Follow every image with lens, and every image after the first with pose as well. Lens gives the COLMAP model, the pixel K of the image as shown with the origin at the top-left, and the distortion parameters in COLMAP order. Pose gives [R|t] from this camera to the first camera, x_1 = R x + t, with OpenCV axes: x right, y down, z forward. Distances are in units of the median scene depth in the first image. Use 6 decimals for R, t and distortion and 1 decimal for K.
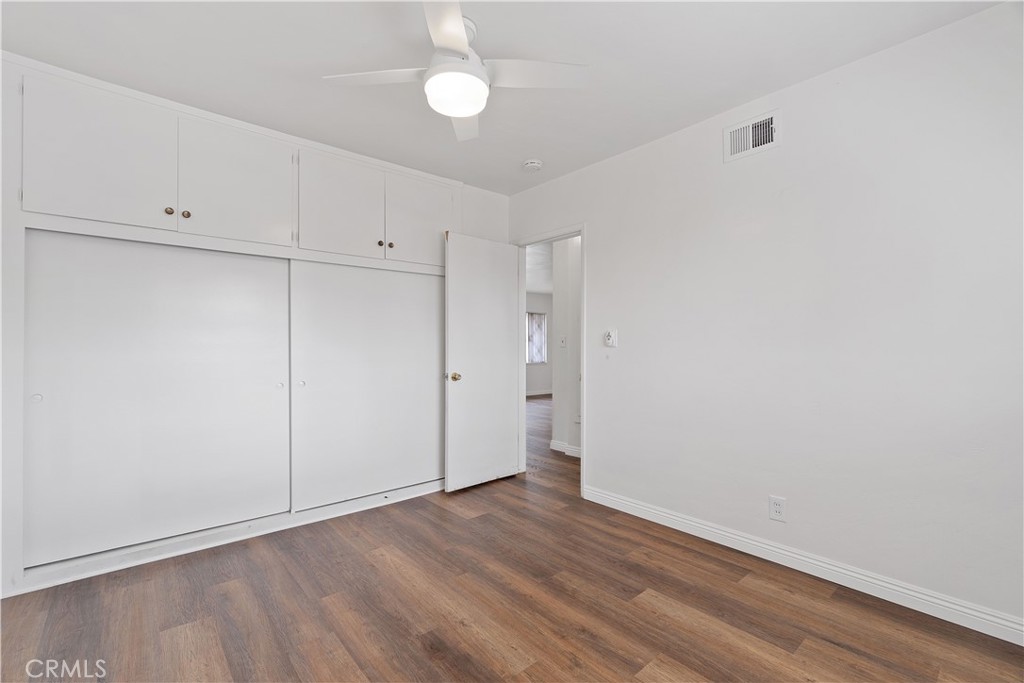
lens RADIAL K [[447.7, 0, 506.5], [0, 447.7, 342.9], [0, 0, 1]] dist [0.020409, 0.000096]
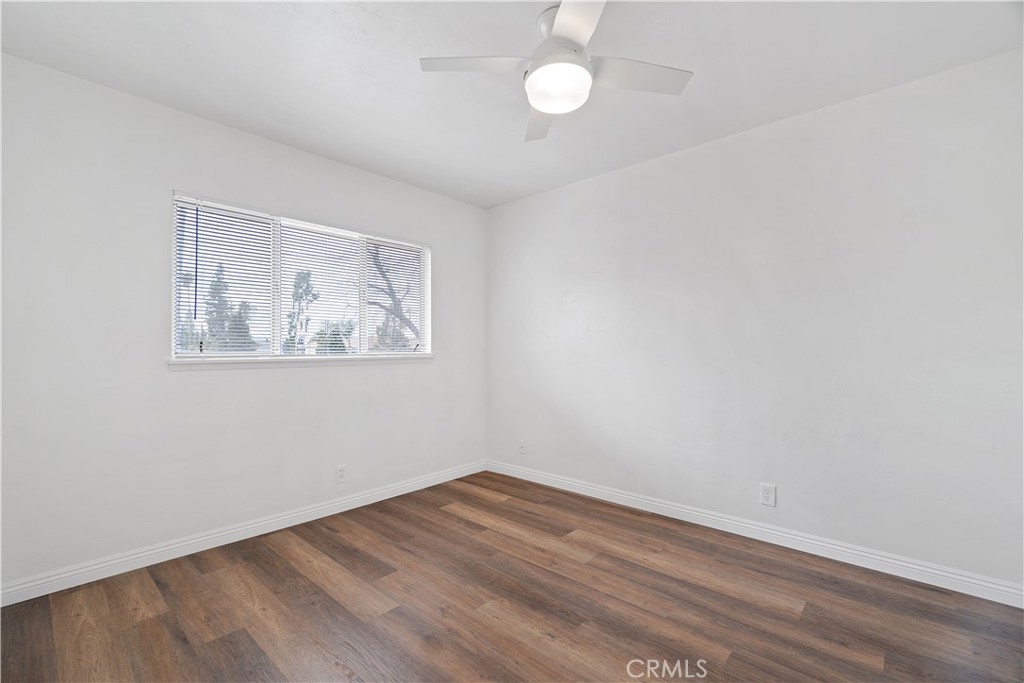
lens RADIAL K [[447.7, 0, 510.0], [0, 447.7, 345.2], [0, 0, 1]] dist [0.020409, 0.000096]
pose [[-0.990660, -0.002730, -0.136329, 0.127186], [-0.001107, 0.999928, -0.011982, 0.007151], [0.136352, -0.011719, -0.990591, 1.985741]]
